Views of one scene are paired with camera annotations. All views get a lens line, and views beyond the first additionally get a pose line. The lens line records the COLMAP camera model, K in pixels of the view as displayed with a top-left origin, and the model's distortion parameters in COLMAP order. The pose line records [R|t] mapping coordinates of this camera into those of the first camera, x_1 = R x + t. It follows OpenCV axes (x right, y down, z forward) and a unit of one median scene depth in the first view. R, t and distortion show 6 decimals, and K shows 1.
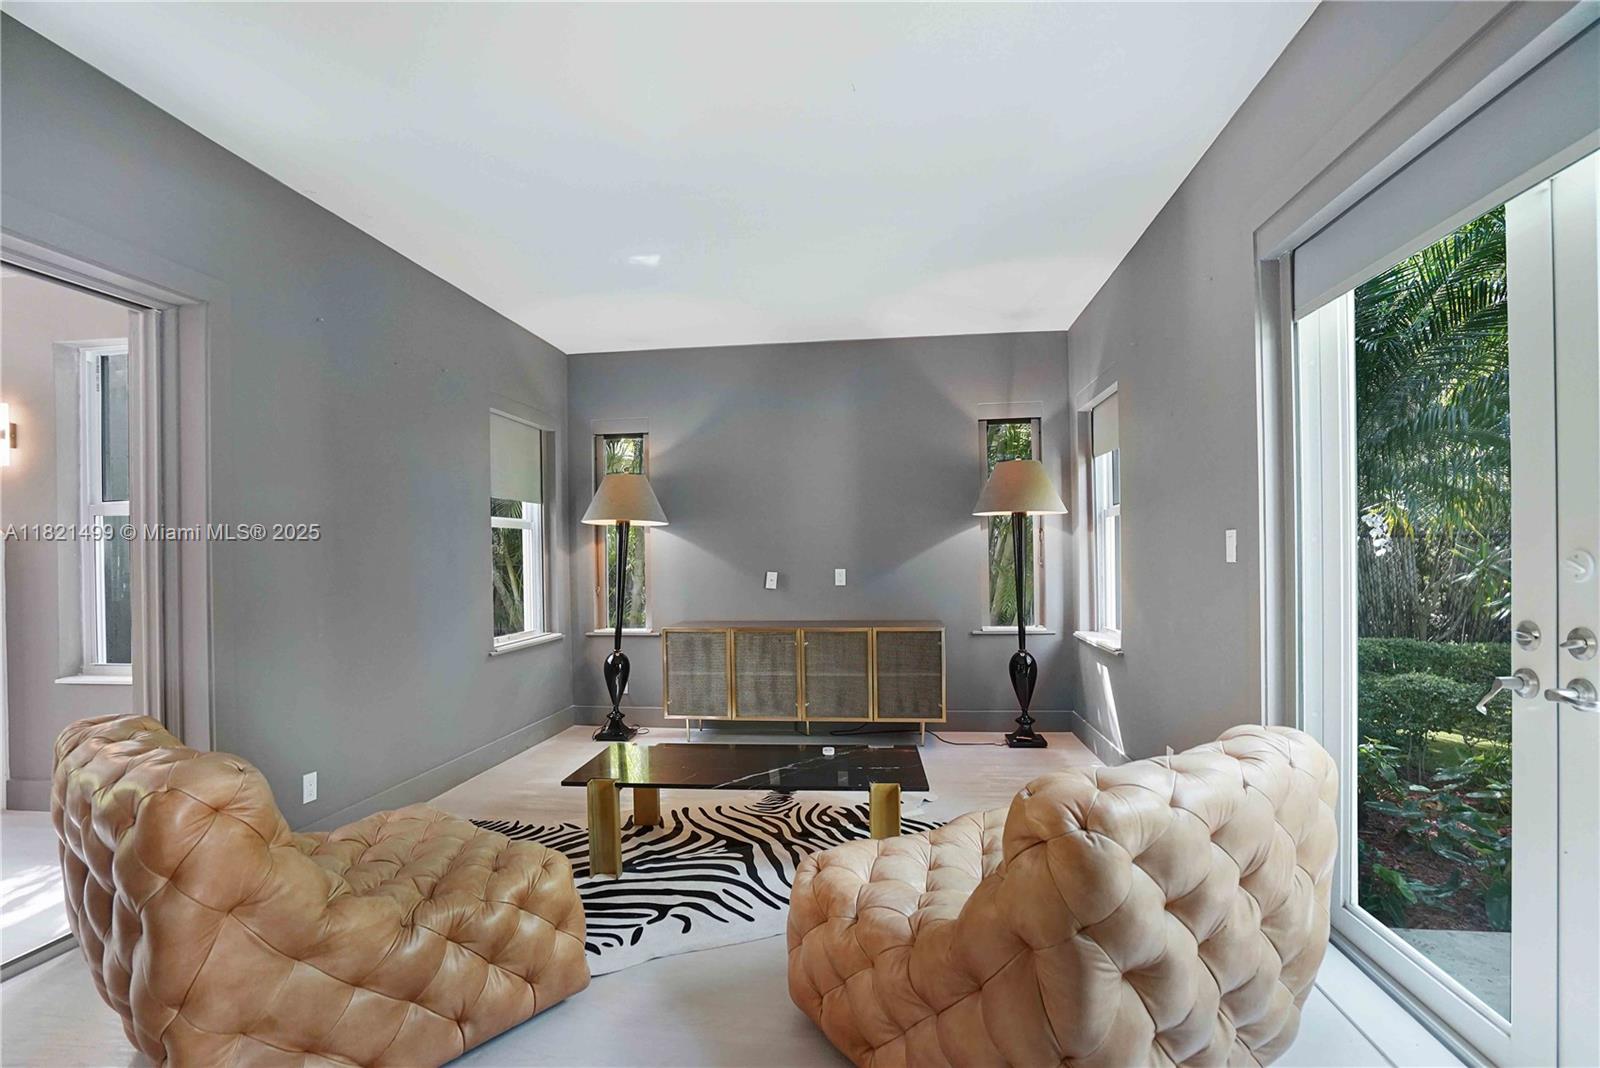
lens RADIAL K [[753.4, 0, 799.7], [0, 753.4, 561.5], [0, 0, 1]] dist [-0.028528, 0.003184]
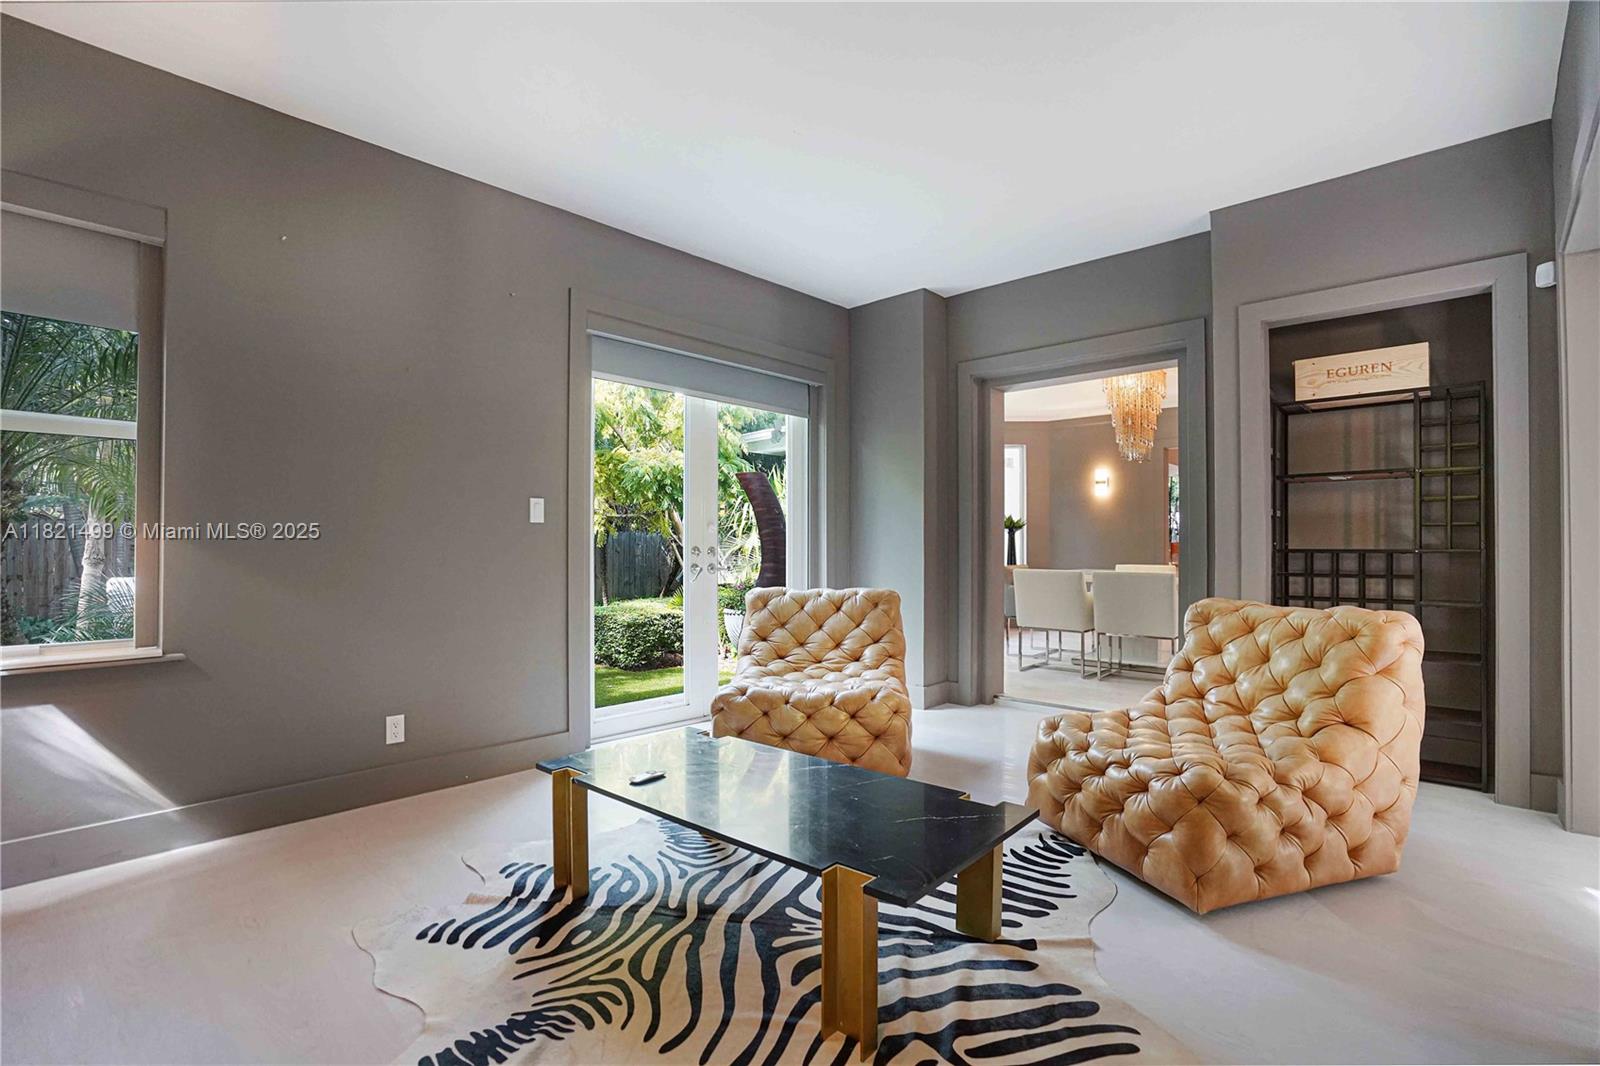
lens RADIAL K [[753.4, 0, 800.1], [0, 753.4, 540.4], [0, 0, 1]] dist [-0.028528, 0.003184]
pose [[-0.805844, 0.020822, 0.591762, -0.429596], [0.014747, 0.999777, -0.015096, 0.044947], [-0.591945, -0.003438, -0.805971, 1.309059]]
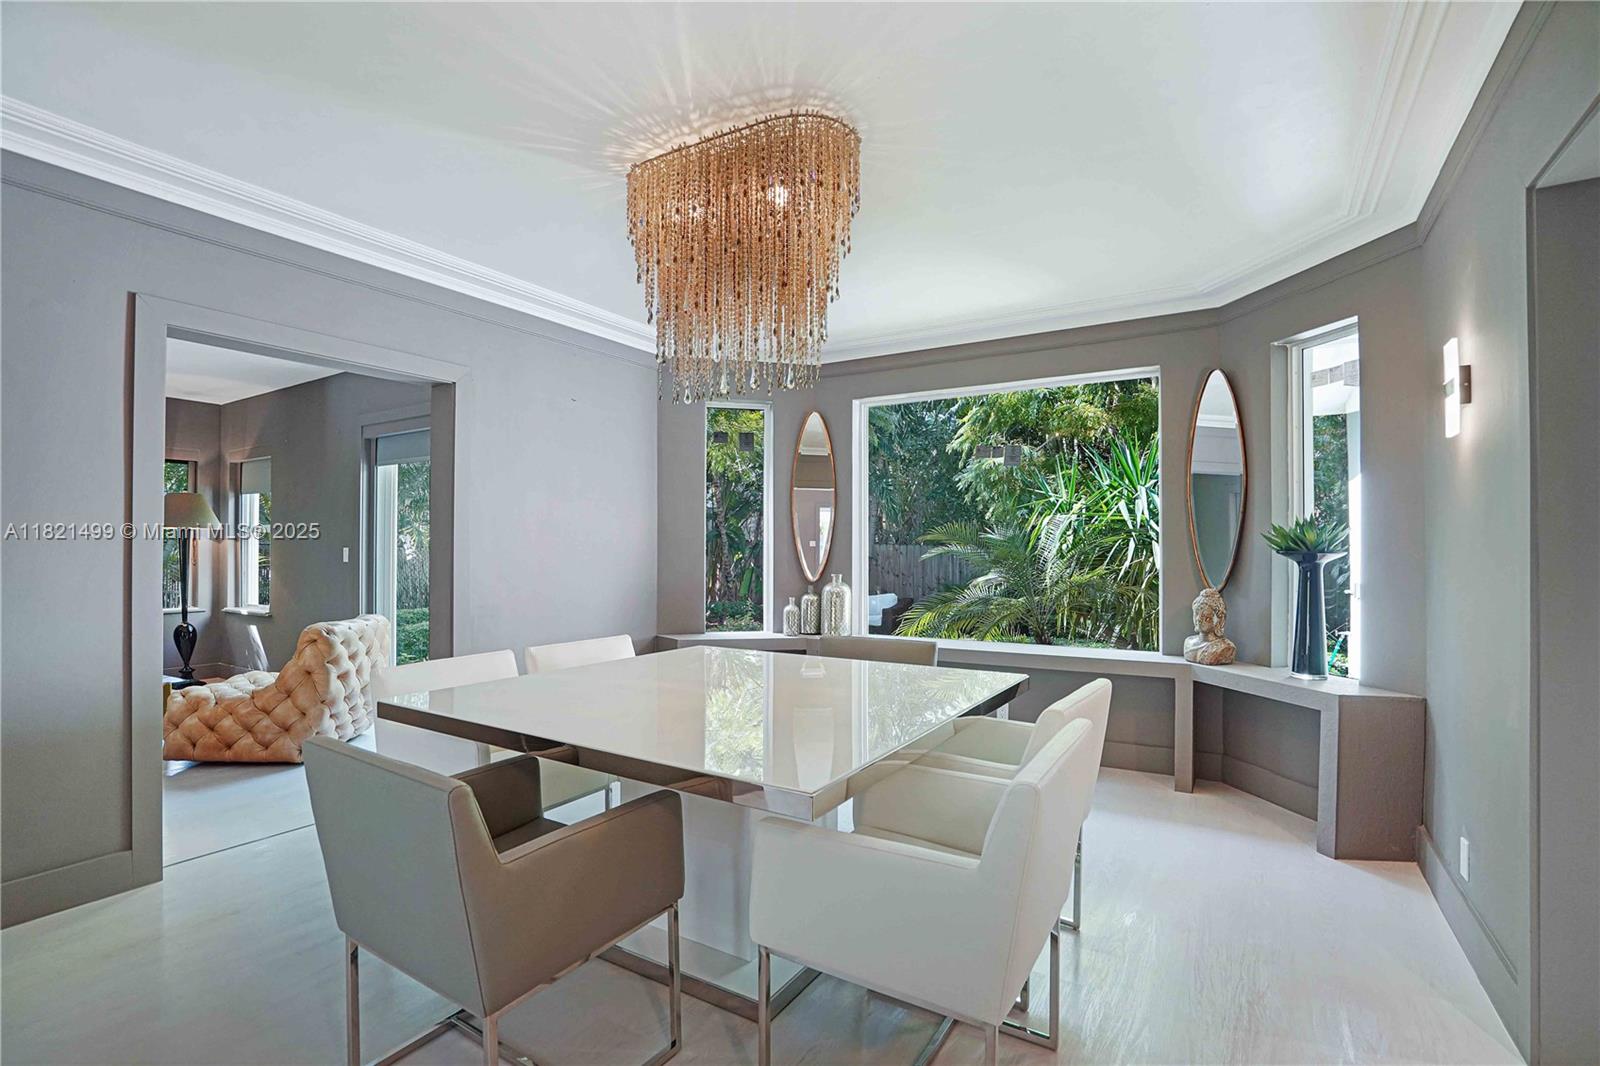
lens RADIAL K [[753.4, 0, 808.3], [0, 753.4, 542.8], [0, 0, 1]] dist [-0.028528, 0.003184]
pose [[0.409516, 0.026120, 0.911929, -0.654187], [-0.000111, 0.999591, -0.028581, 0.005360], [-0.912303, 0.011603, 0.409351, -0.865735]]
